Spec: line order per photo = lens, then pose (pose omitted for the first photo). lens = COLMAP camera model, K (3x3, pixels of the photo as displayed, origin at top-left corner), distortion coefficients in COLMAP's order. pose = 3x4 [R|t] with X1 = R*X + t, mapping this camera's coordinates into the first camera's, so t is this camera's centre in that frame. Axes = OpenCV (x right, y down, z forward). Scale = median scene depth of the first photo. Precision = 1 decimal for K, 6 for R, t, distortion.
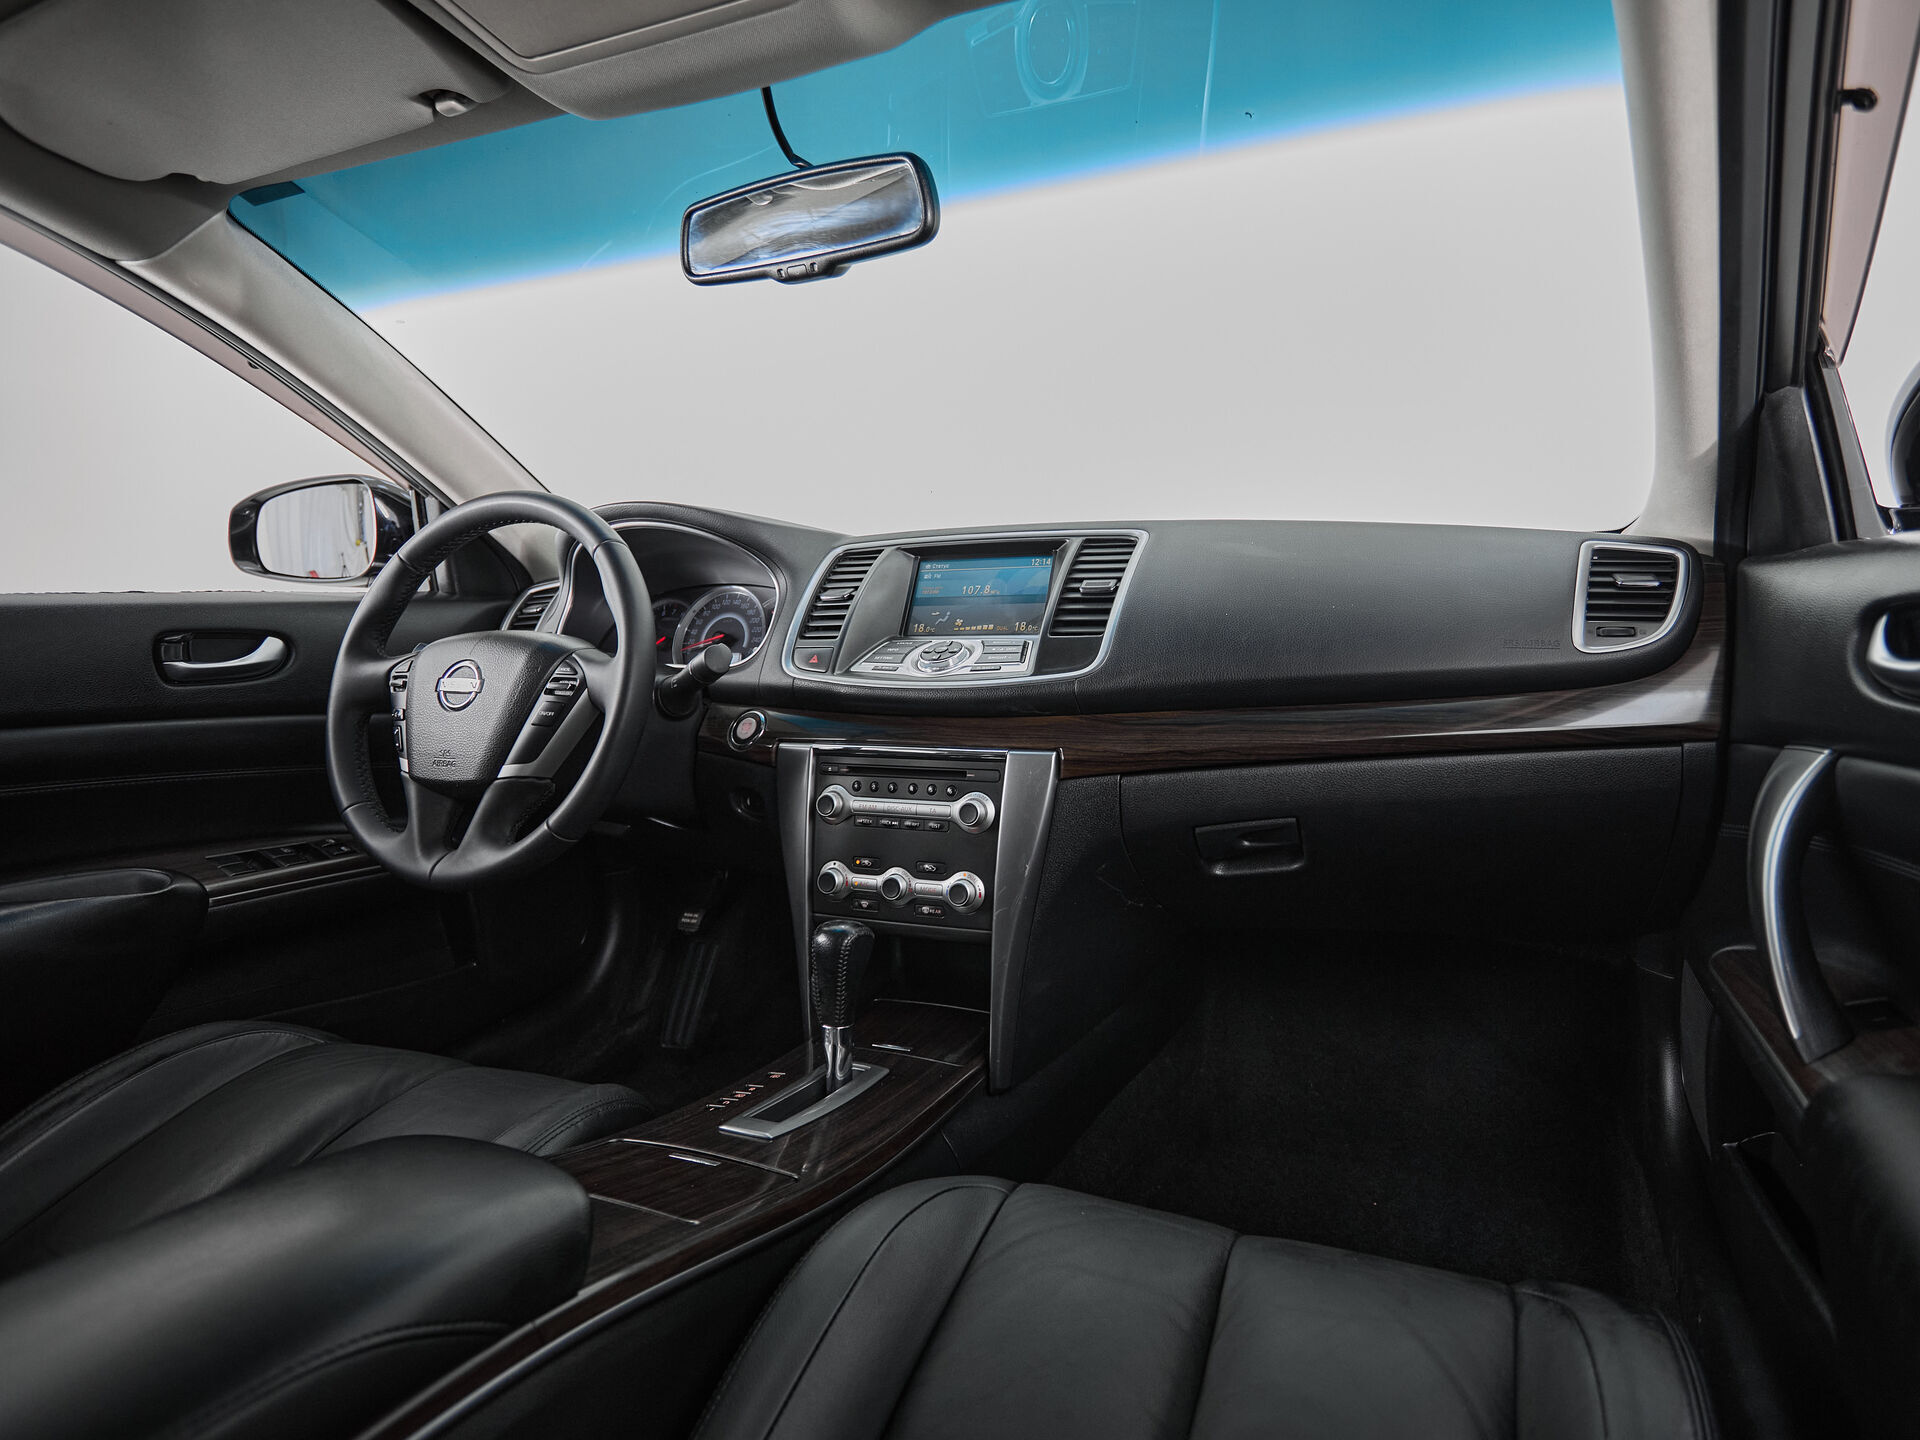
lens RADIAL K [[1029.5, 0, 1071.2], [0, 1029.5, 712.4], [0, 0, 1]] dist [-0.006331, 0.001944]
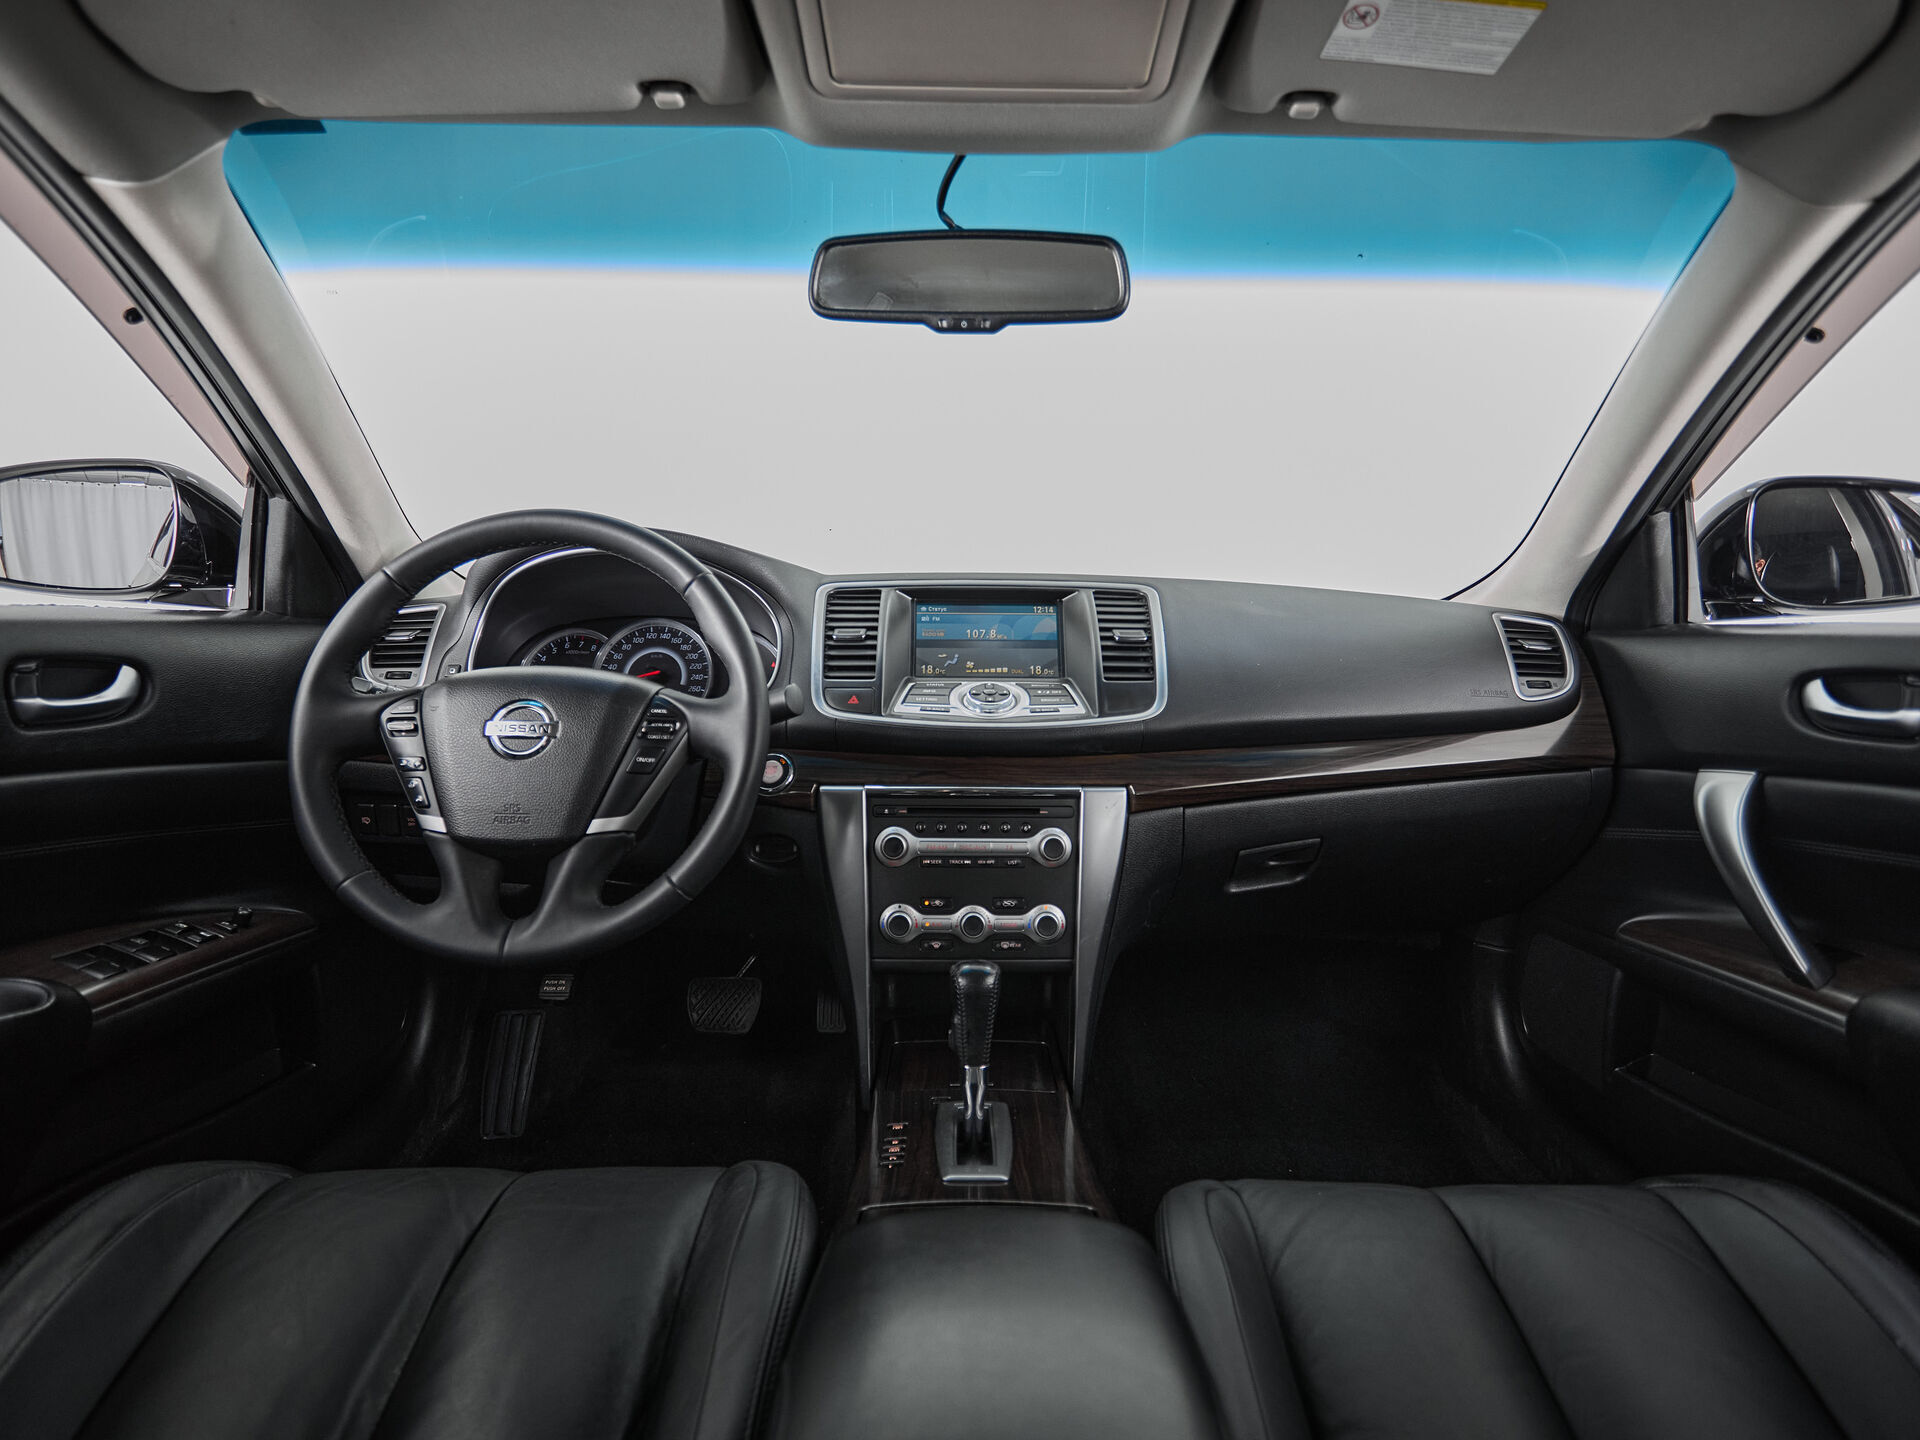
lens RADIAL K [[1029.5, 0, 985.5], [0, 1029.5, 720.5], [0, 0, 1]] dist [-0.006331, 0.001944]
pose [[0.926828, -0.001830, 0.375481, -0.520946], [0.010553, 0.999720, -0.021175, -0.010583], [-0.375337, 0.023588, 0.926588, 0.044880]]
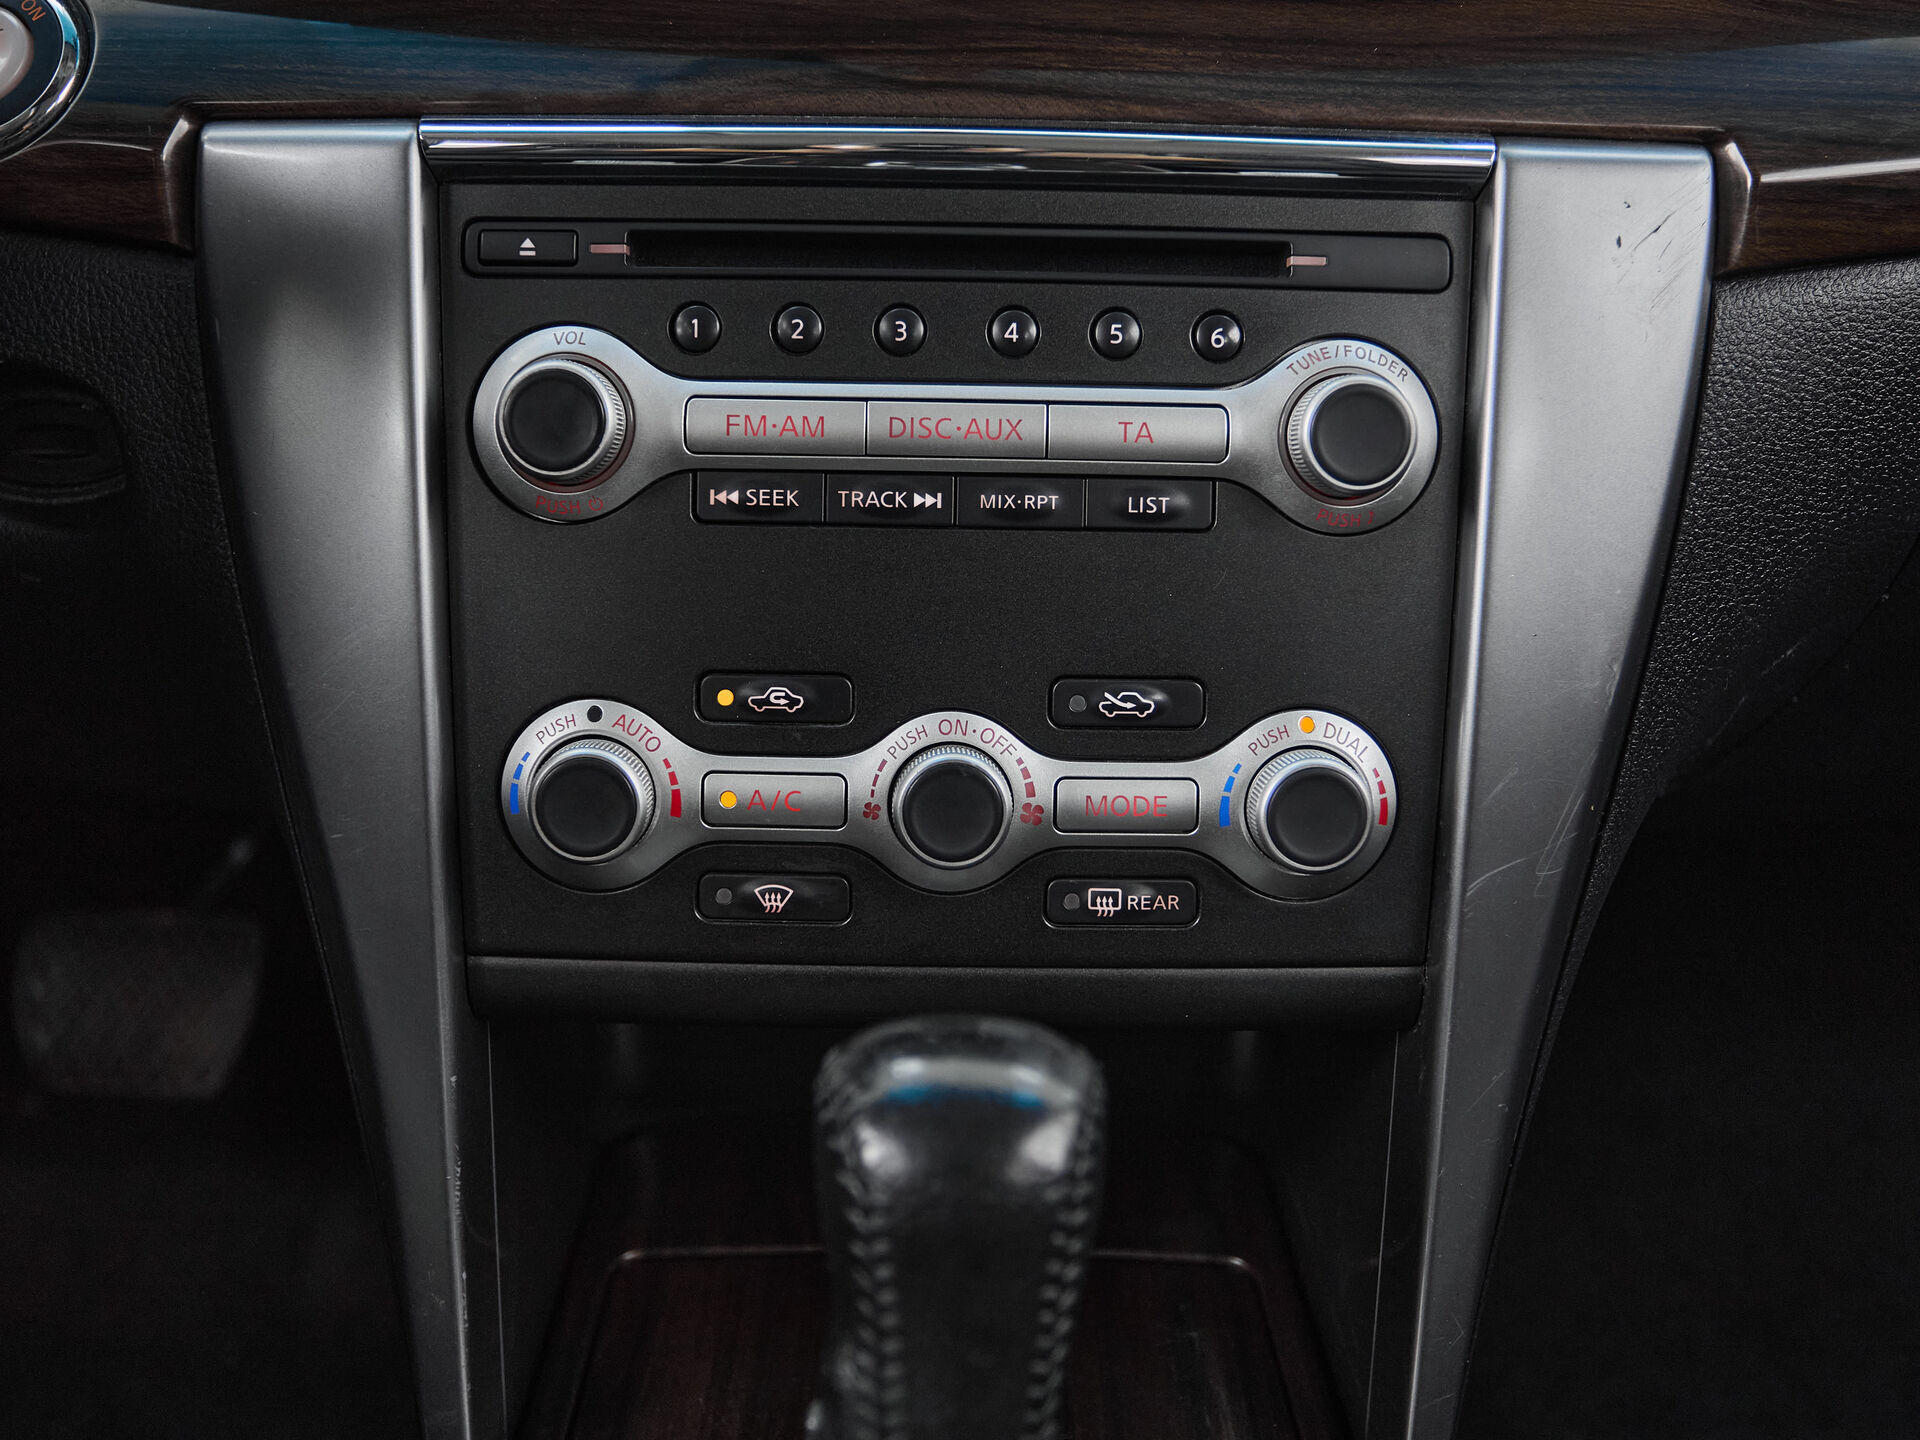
lens RADIAL K [[2006.3, 0, 963.6], [0, 2006.3, 639.5], [0, 0, 1]] dist [-0.008791, 0.000000]
pose [[0.930023, -0.049845, 0.364106, -0.303178], [-0.000595, 0.990554, 0.137125, 0.077179], [-0.367502, -0.127746, 0.921208, 0.603960]]
